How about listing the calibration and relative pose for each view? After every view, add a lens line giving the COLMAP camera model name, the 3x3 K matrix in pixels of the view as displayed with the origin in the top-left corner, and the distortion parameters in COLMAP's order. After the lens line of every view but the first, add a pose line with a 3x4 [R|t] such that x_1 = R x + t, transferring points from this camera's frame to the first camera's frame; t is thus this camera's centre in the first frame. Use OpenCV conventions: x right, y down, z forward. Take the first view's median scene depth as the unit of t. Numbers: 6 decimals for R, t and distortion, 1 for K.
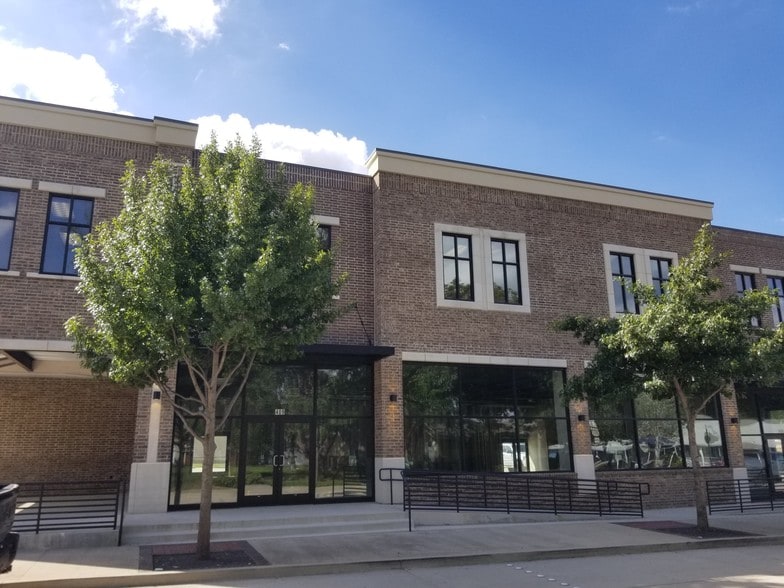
lens RADIAL K [[642.4, 0, 385.5], [0, 642.4, 290.9], [0, 0, 1]] dist [0.027735, -0.033304]
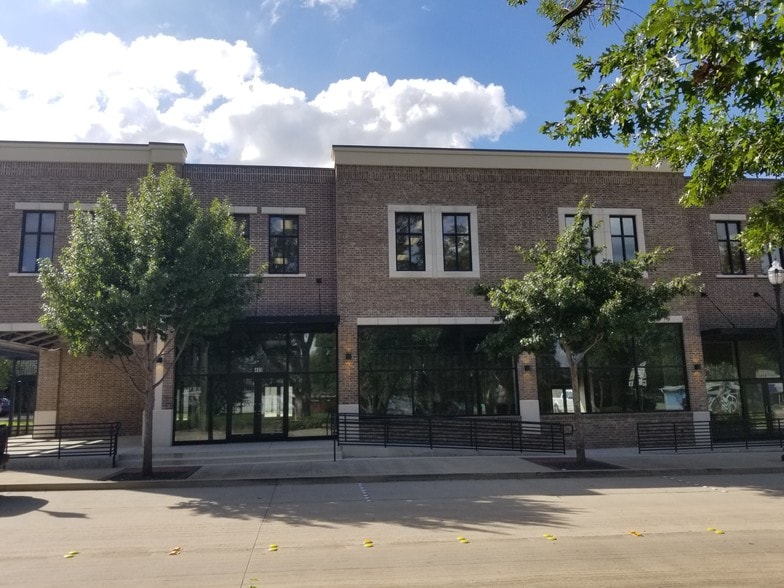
lens RADIAL K [[642.4, 0, 397.6], [0, 642.4, 295.7], [0, 0, 1]] dist [0.027735, -0.033304]
pose [[0.971785, -0.047882, -0.230956, 0.356740], [0.067467, 0.994695, 0.077657, -0.032338], [0.226013, -0.091047, 0.969860, -0.132381]]
